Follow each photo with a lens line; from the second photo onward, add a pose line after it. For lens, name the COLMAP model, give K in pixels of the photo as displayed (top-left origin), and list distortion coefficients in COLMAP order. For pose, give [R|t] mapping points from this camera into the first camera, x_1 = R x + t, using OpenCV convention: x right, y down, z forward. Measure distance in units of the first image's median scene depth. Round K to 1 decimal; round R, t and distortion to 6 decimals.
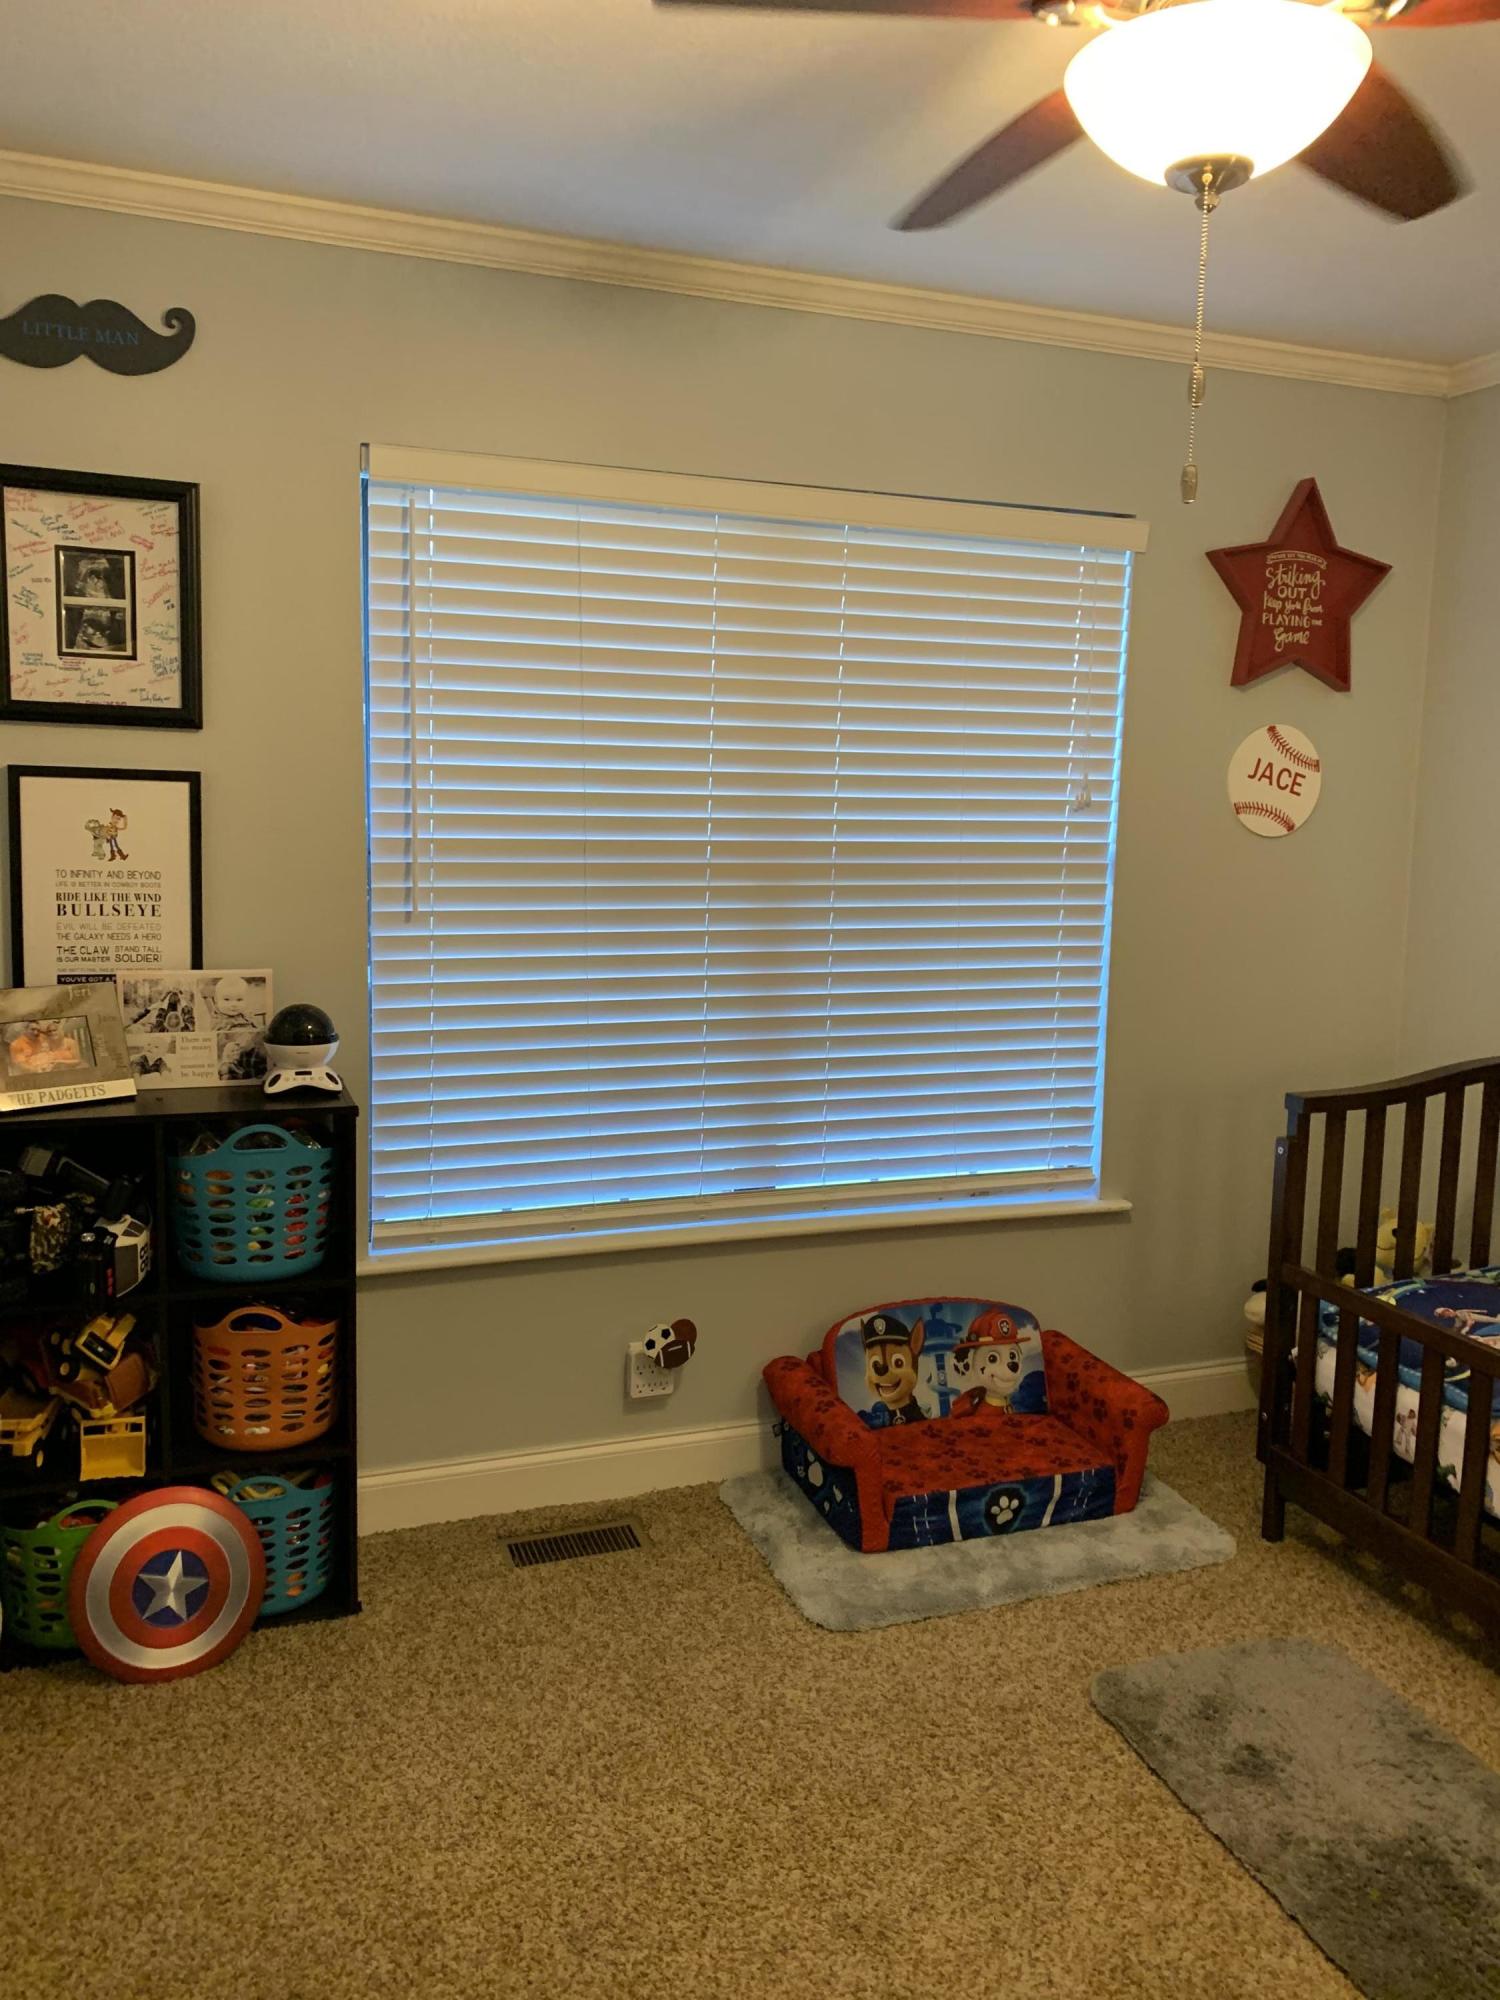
lens RADIAL K [[1540.6, 0, 752.9], [0, 1540.6, 986.6], [0, 0, 1]] dist [0.041339, -0.021308]
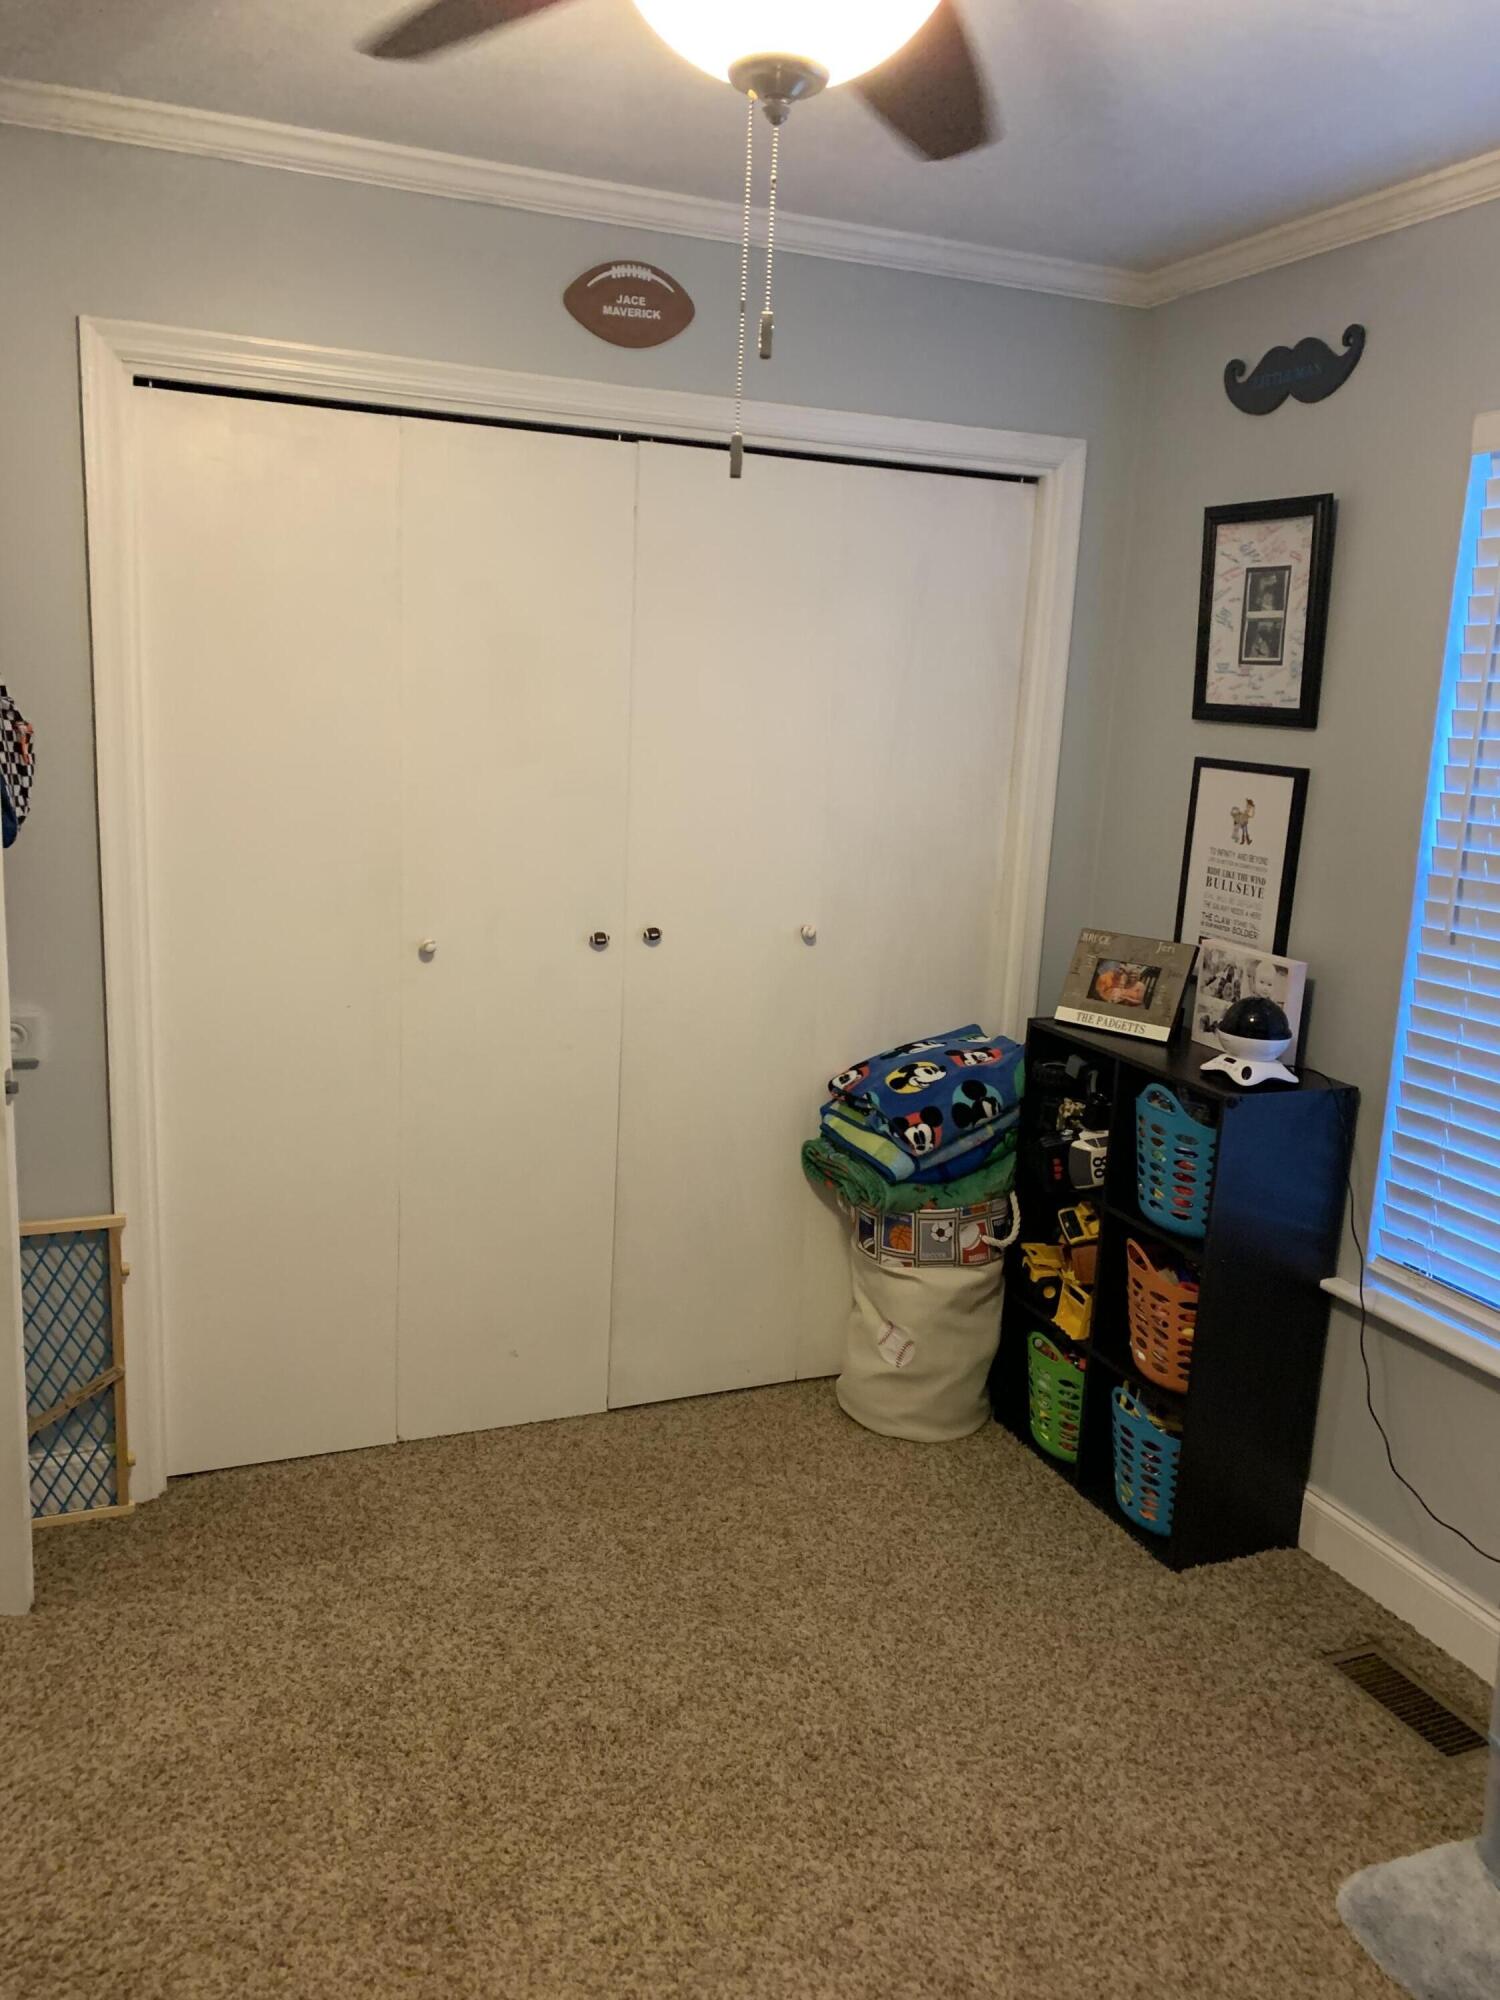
lens RADIAL K [[1564.1, 0, 750.0], [0, 1564.1, 1000.0], [0, 0, 1]] dist [0.032017, -0.005481]
pose [[0.039729, 0.184773, -0.981978, 0.631405], [-0.171614, 0.969412, 0.175466, -0.097006], [0.984363, 0.161550, 0.070223, 0.514266]]
